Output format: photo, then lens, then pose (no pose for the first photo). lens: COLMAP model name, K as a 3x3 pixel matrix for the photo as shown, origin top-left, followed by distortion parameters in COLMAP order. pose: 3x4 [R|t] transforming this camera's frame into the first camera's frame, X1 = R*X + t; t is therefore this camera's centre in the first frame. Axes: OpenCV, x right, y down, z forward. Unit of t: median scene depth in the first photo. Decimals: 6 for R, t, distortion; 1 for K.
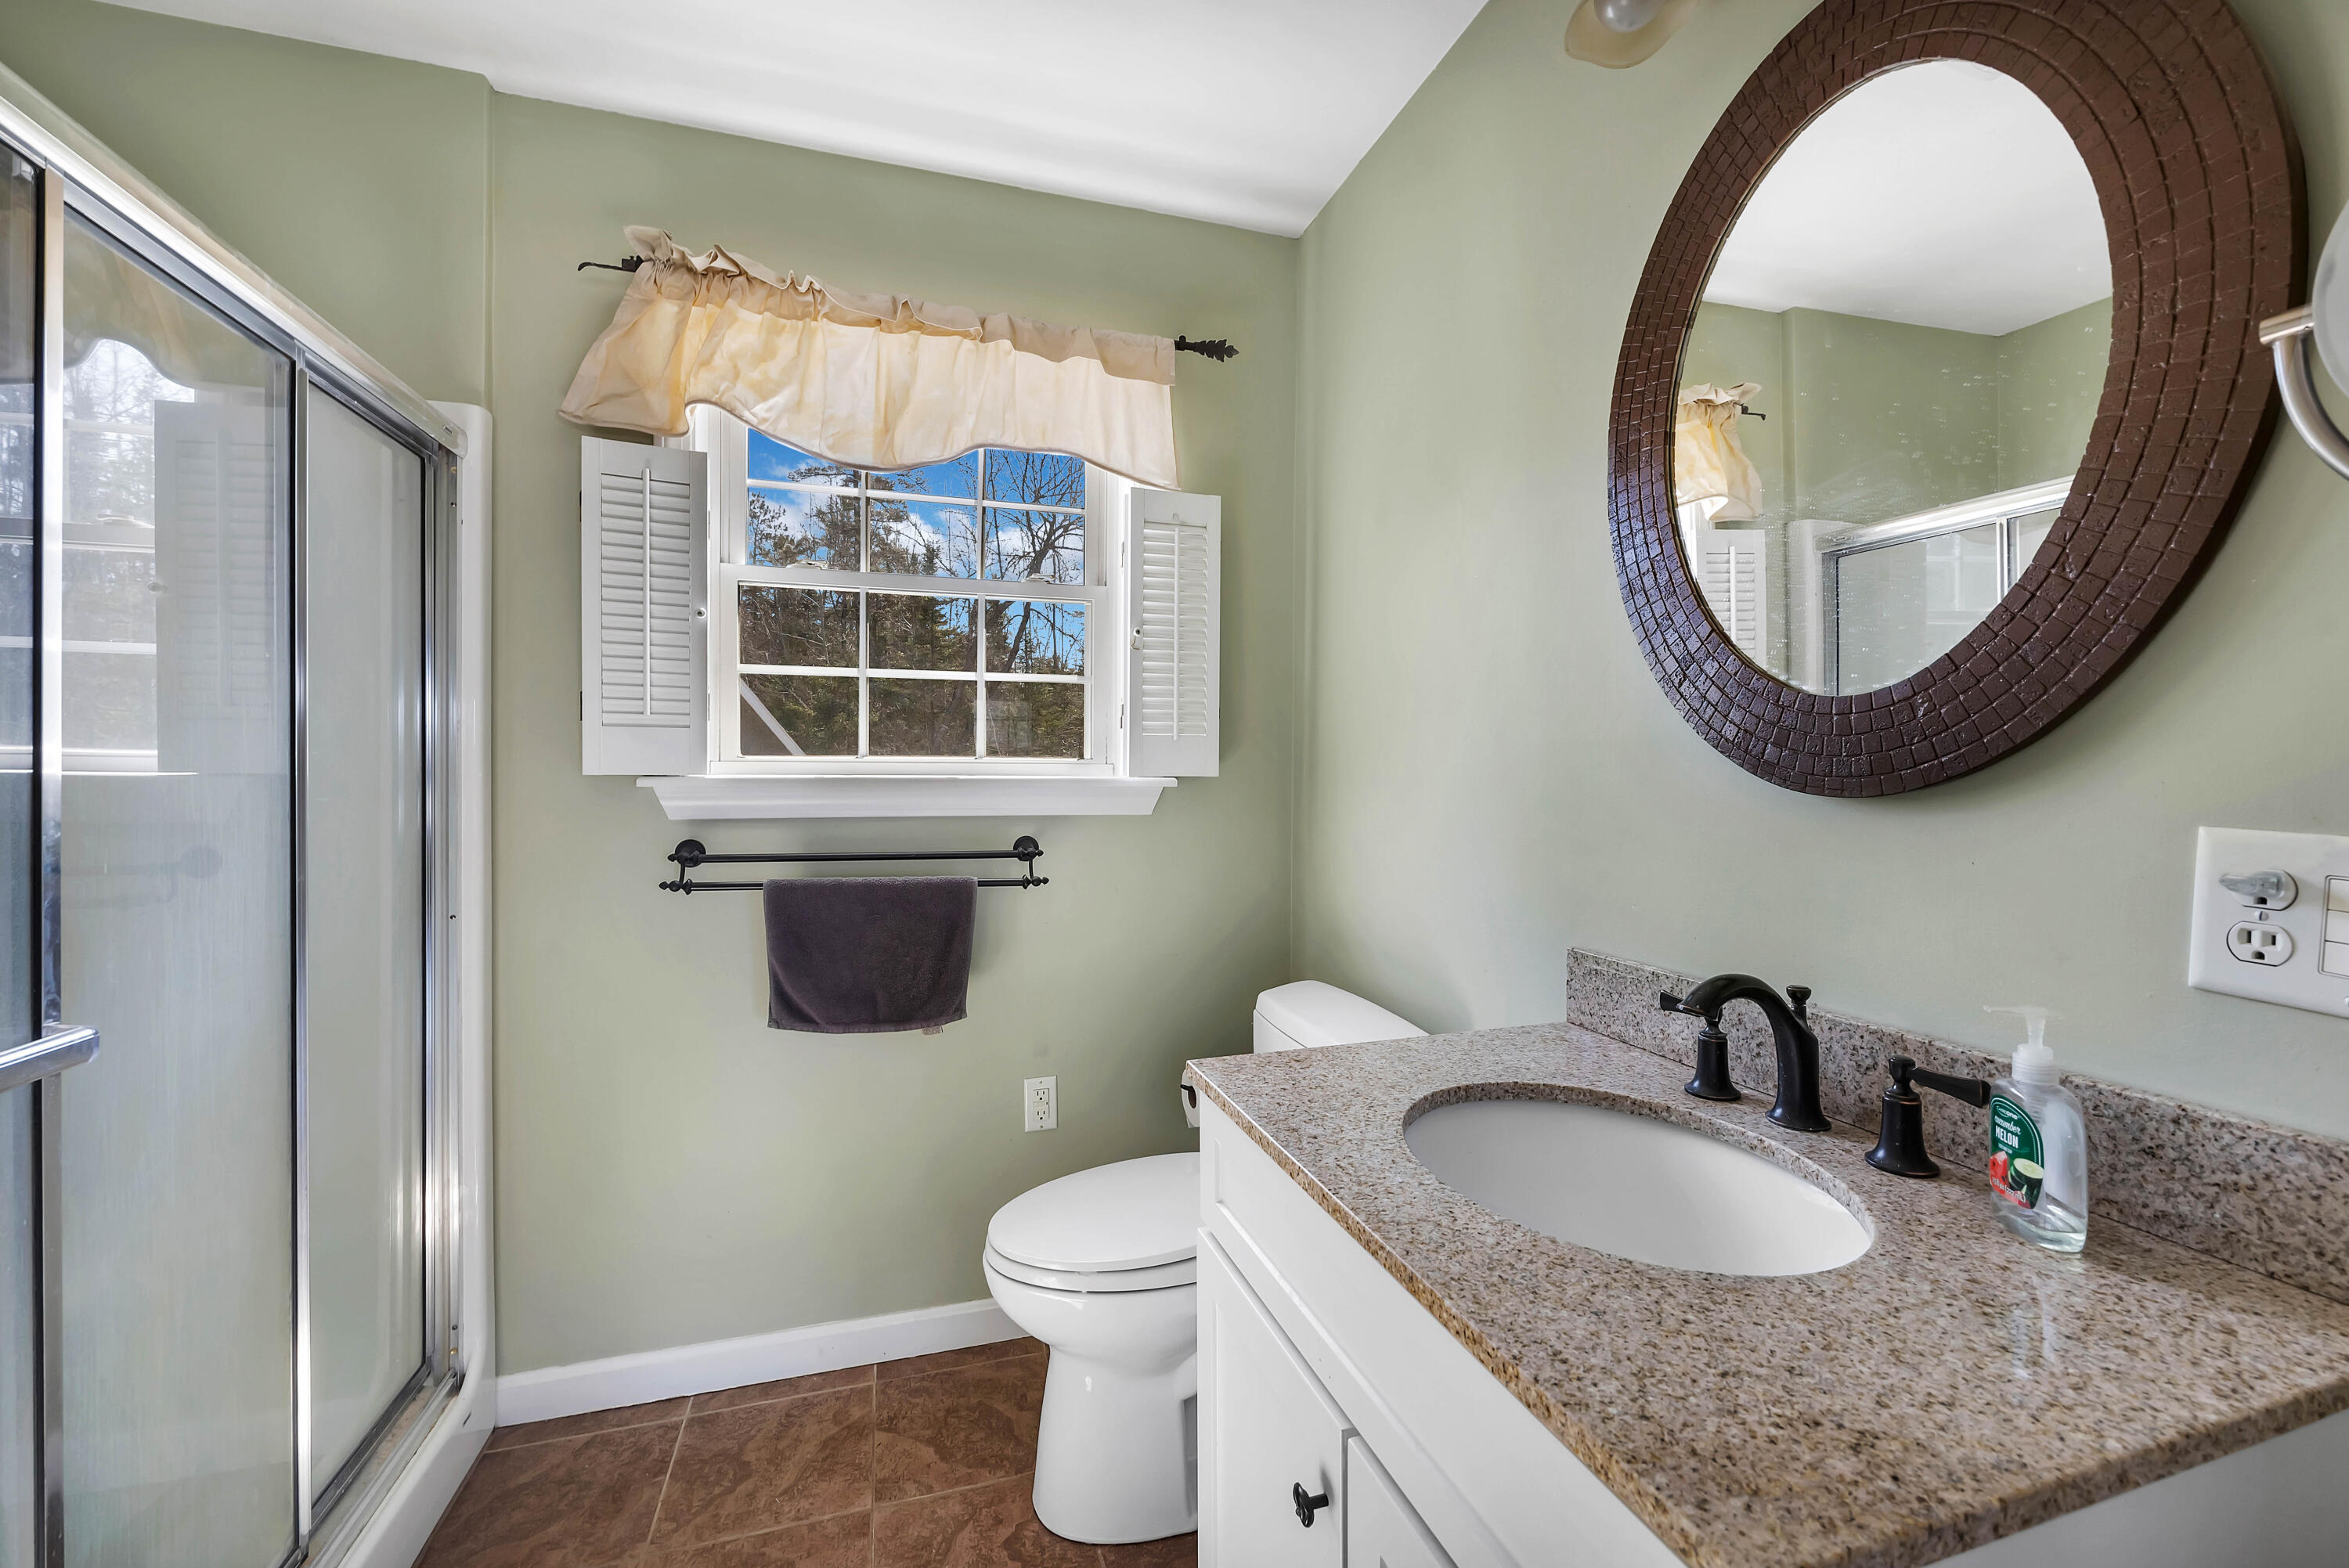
lens RADIAL K [[978.1, 0, 1183.8], [0, 978.1, 777.5], [0, 0, 1]] dist [-0.002833, 0.000242]
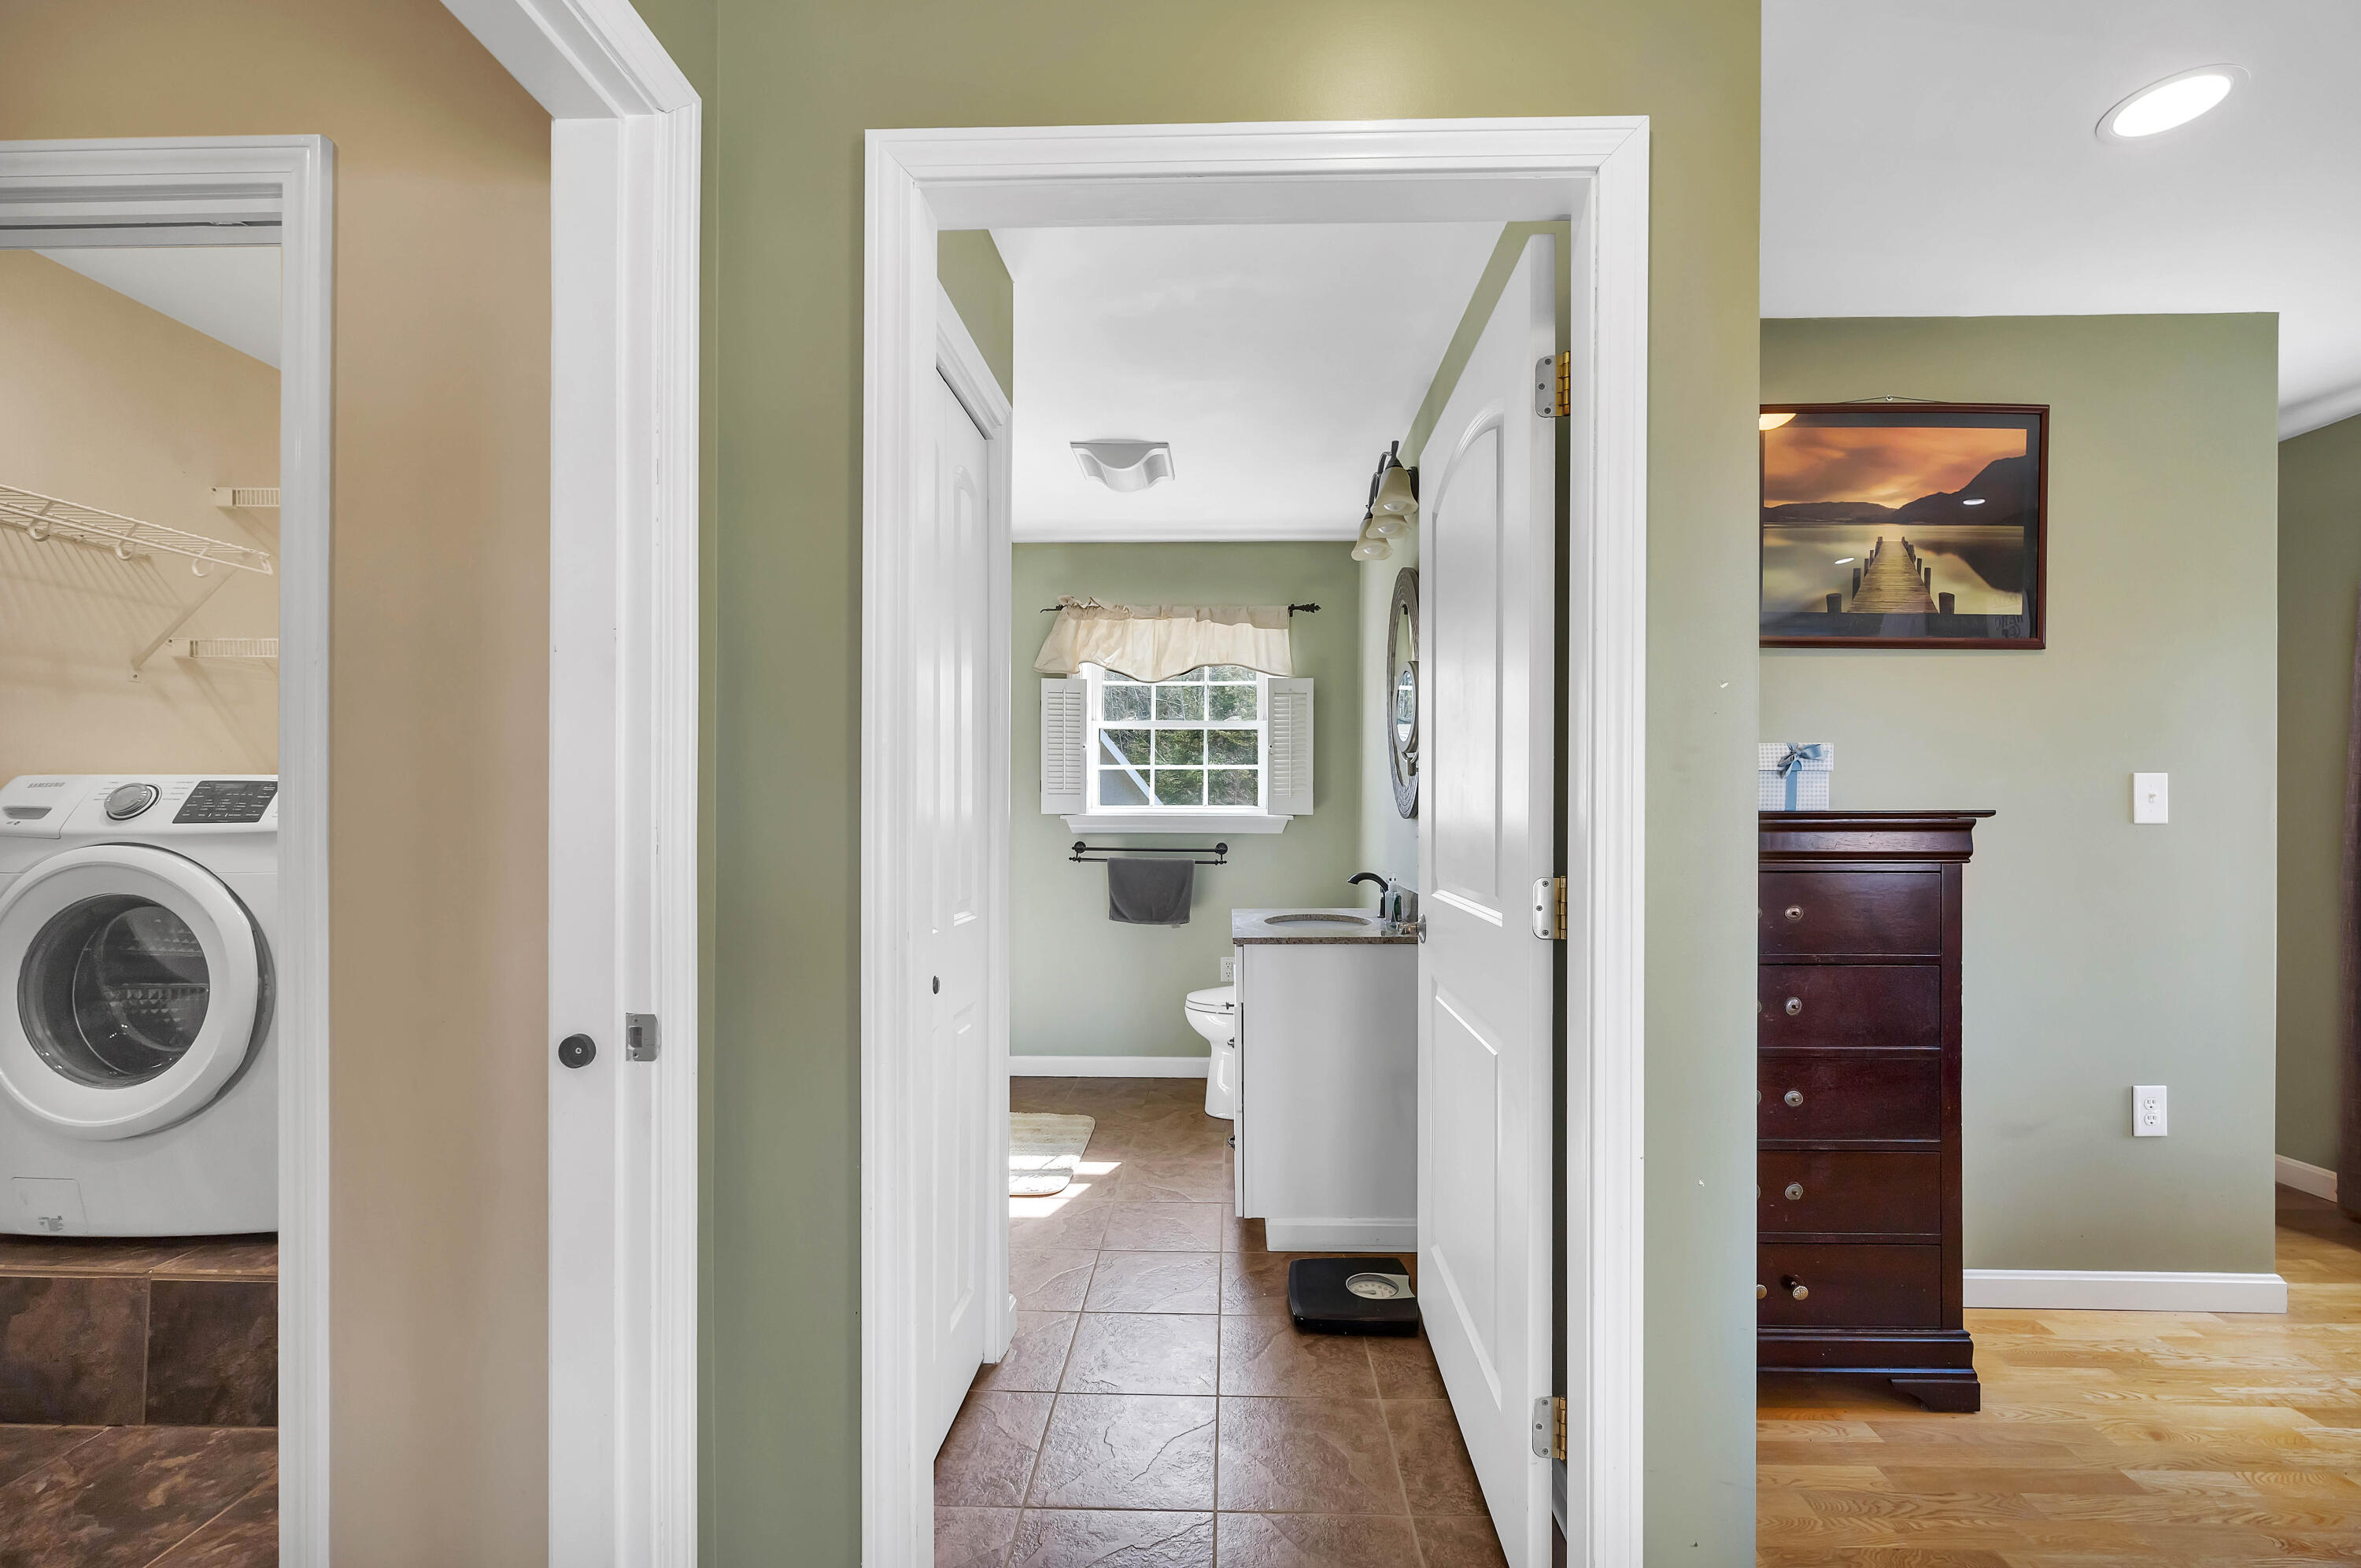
lens RADIAL K [[983.0, 0, 1200.2], [0, 983.0, 808.2], [0, 0, 1]] dist [-0.002833, 0.000242]
pose [[0.942523, -0.001965, -0.334135, 0.593236], [-0.002431, 0.999916, -0.012738, 0.013952], [0.334132, 0.012818, 0.942439, -1.203253]]
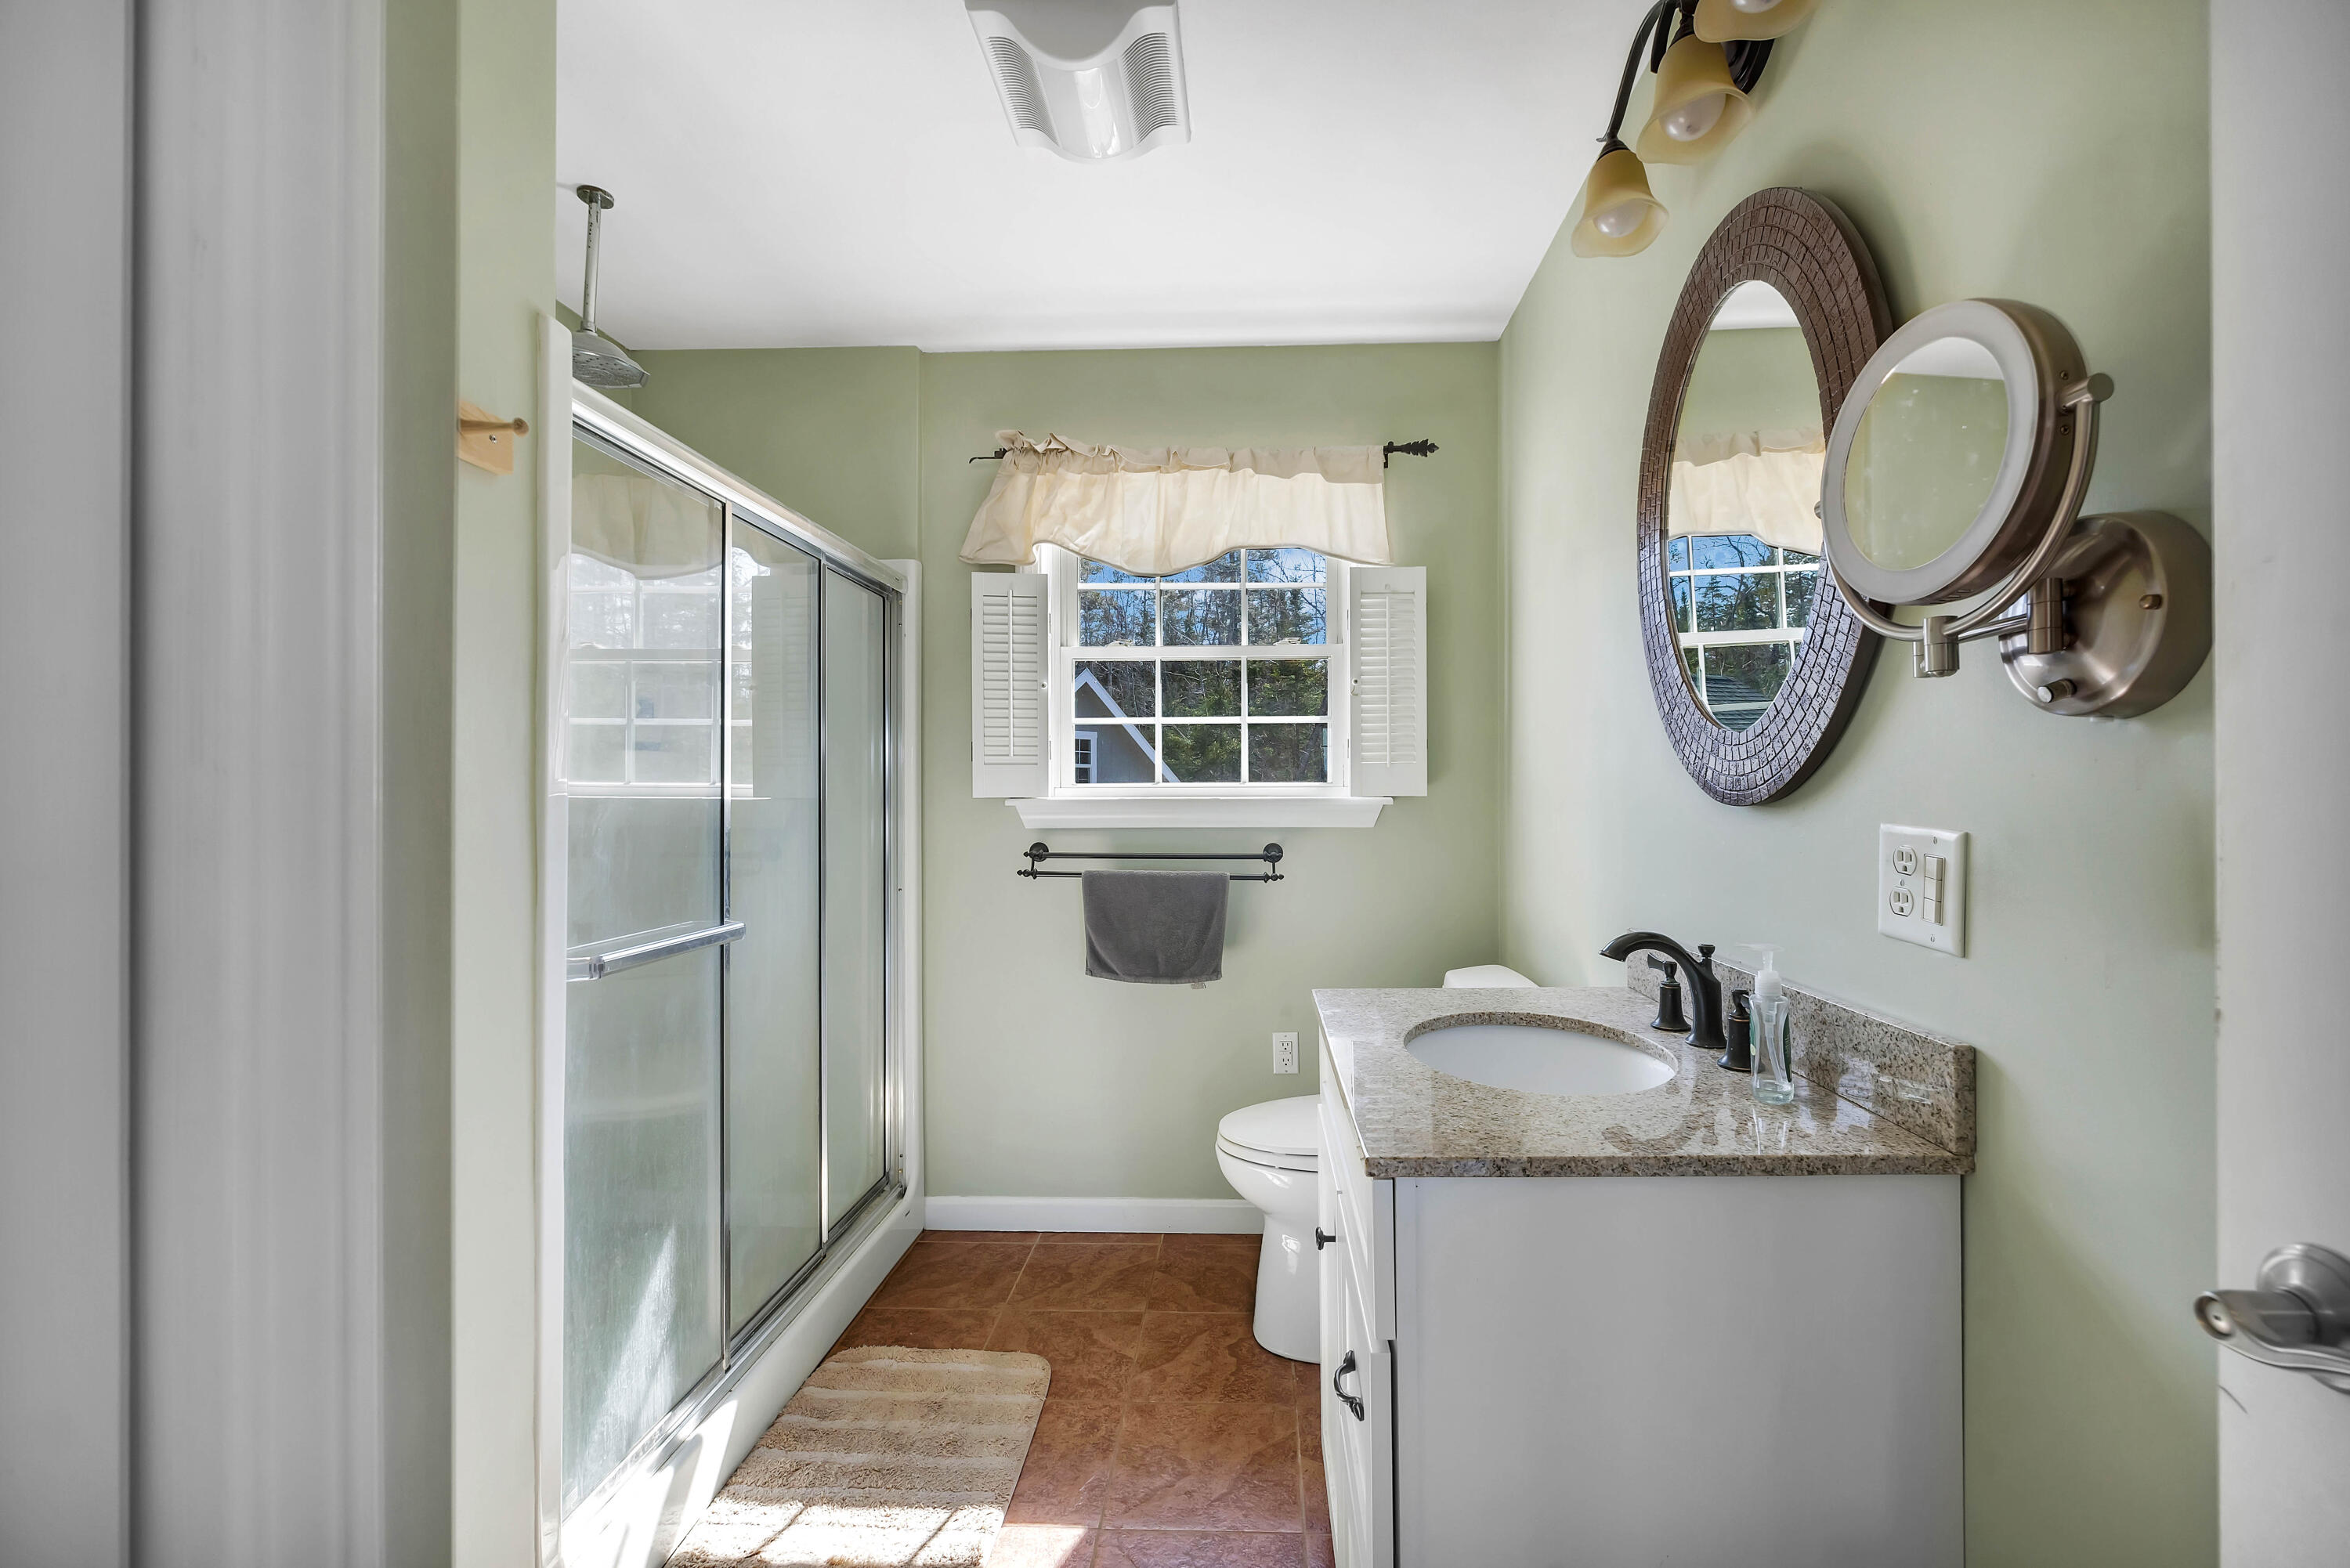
lens RADIAL K [[978.5, 0, 1214.6], [0, 978.5, 787.7], [0, 0, 1]] dist [-0.002833, 0.000242]
pose [[0.940474, -0.009973, -0.339719, 0.238267], [0.005389, 0.999881, -0.014437, 0.005468], [0.339823, 0.011747, 0.940416, -0.278843]]
